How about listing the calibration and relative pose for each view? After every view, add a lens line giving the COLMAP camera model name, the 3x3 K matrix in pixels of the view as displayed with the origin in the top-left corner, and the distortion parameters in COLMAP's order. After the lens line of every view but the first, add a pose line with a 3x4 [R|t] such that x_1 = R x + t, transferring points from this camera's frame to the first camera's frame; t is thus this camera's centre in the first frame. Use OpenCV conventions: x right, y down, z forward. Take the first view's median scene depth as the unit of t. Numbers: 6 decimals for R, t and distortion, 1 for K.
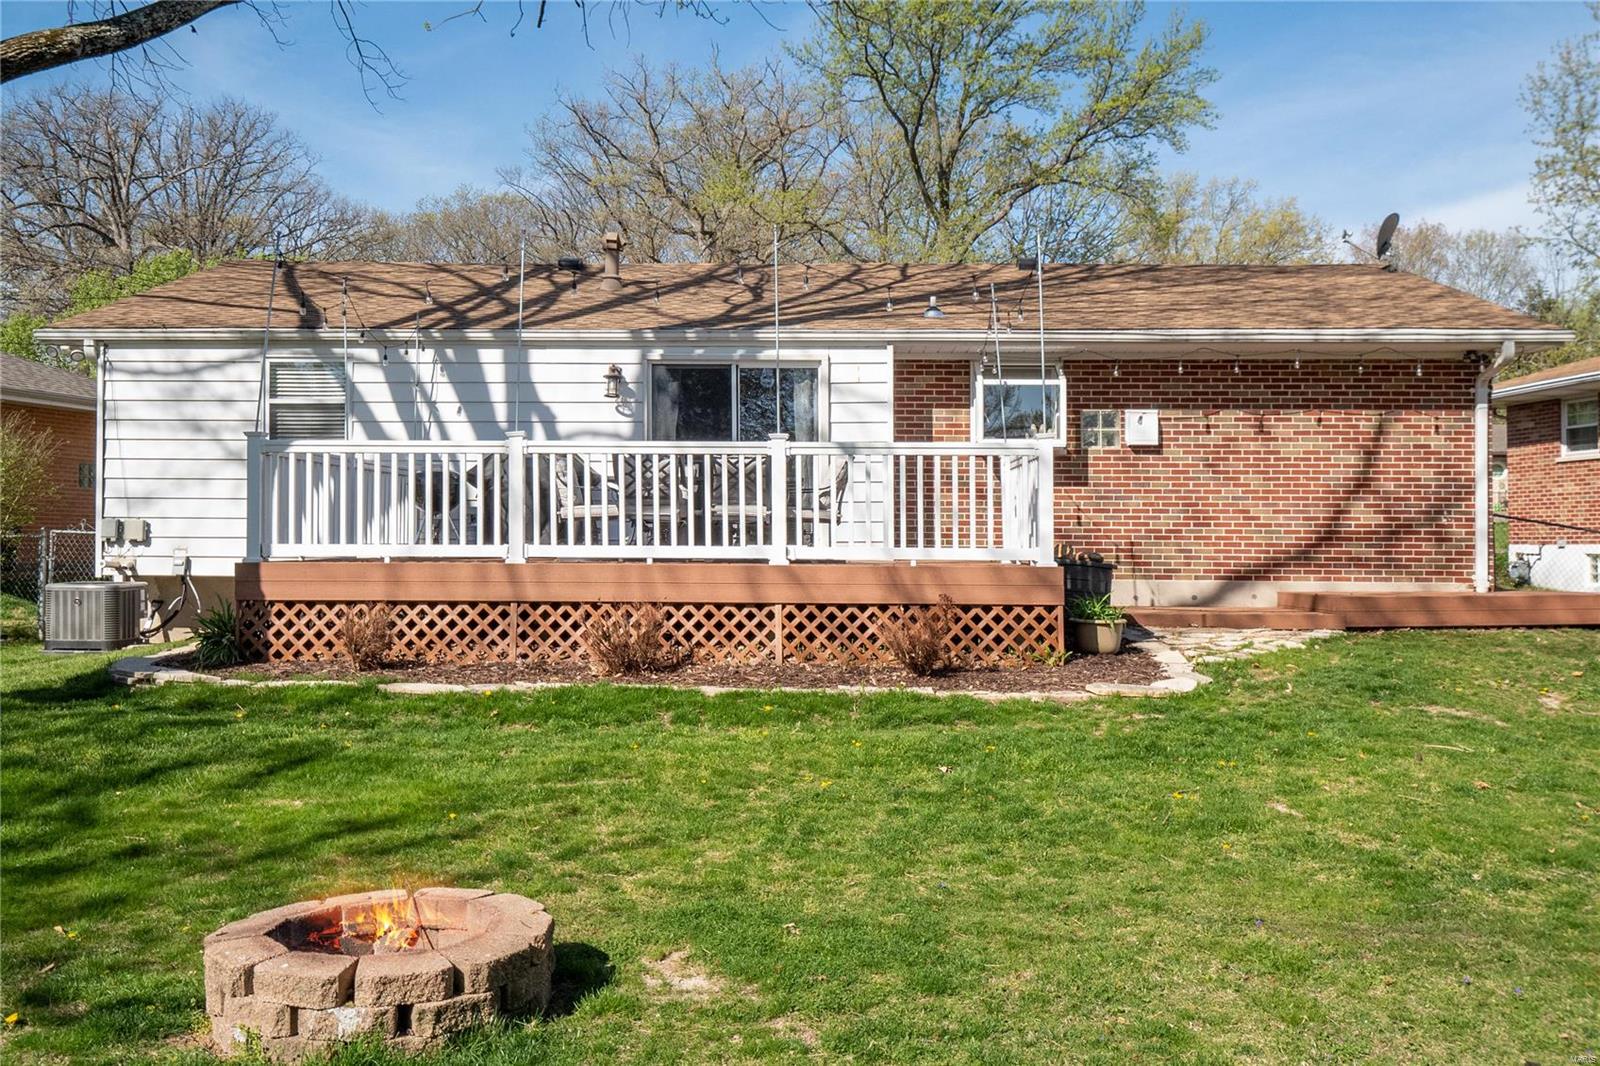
lens RADIAL K [[1467.5, 0, 801.5], [0, 1467.5, 534.0], [0, 0, 1]] dist [0.012173, 0.000000]
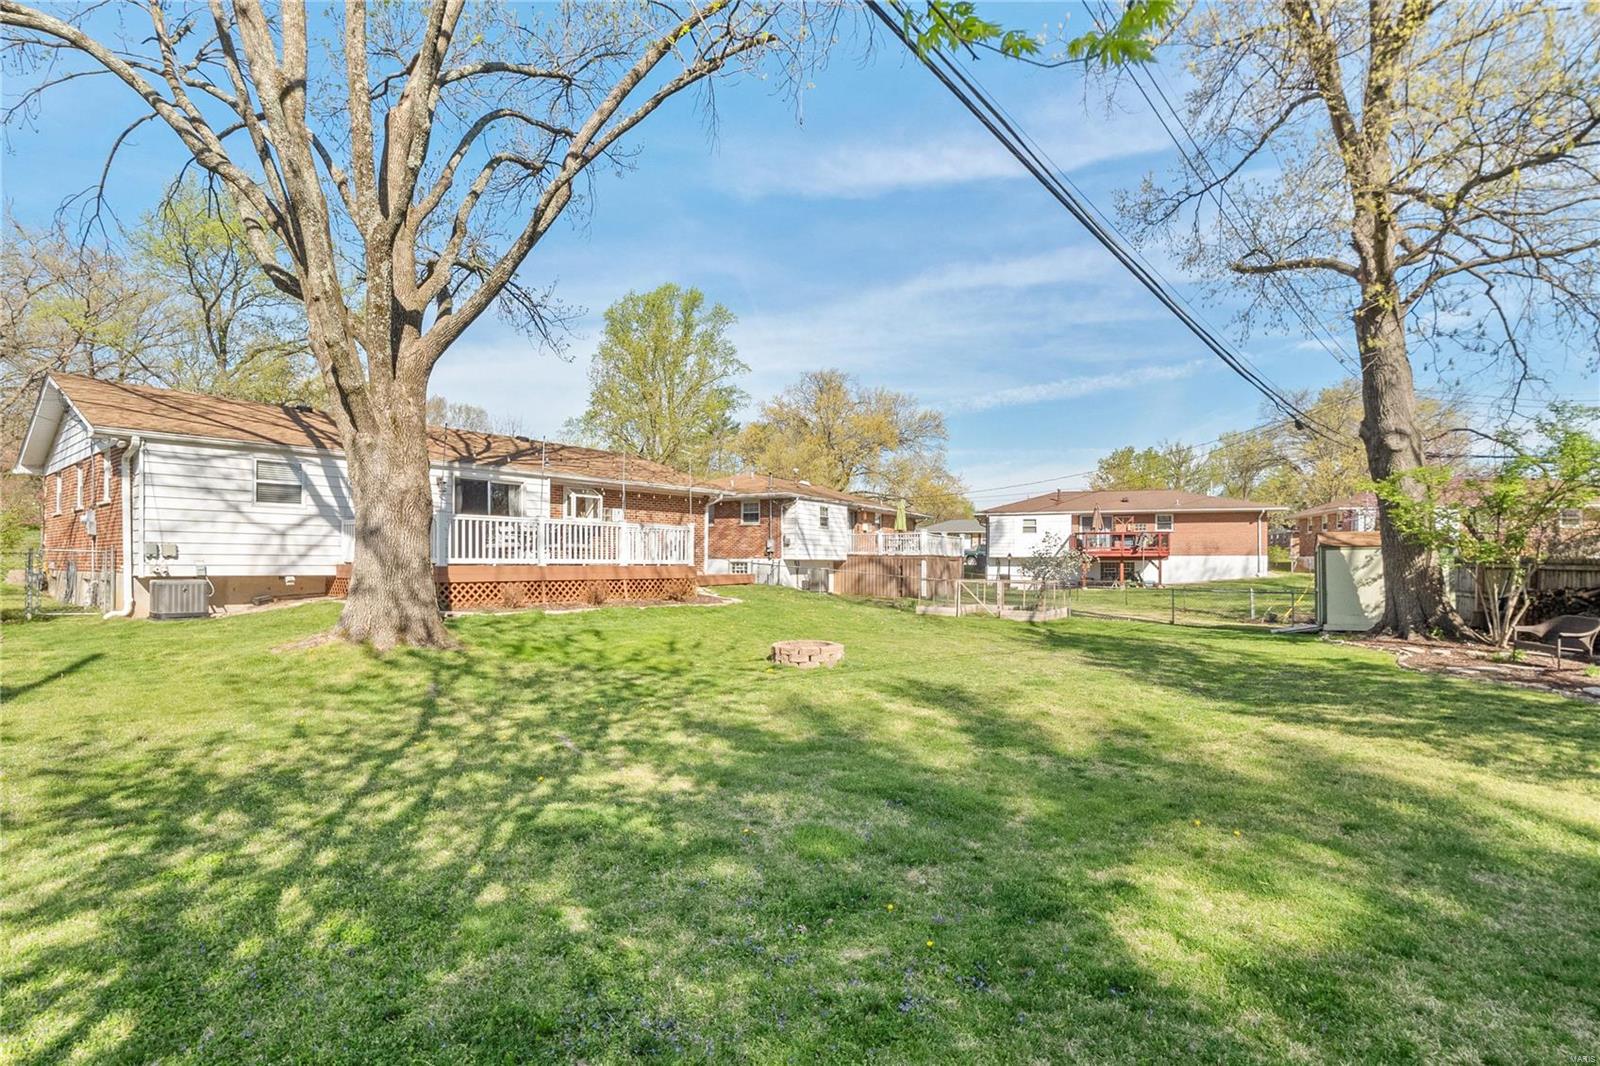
lens RADIAL K [[773.5, 0, 796.6], [0, 773.5, 538.4], [0, 0, 1]] dist [-0.009307, -0.001507]
pose [[0.604773, 0.021070, 0.796119, -0.722126], [-0.006172, 0.999744, -0.021770, -0.000731], [-0.796374, 0.008252, 0.604748, -0.126040]]
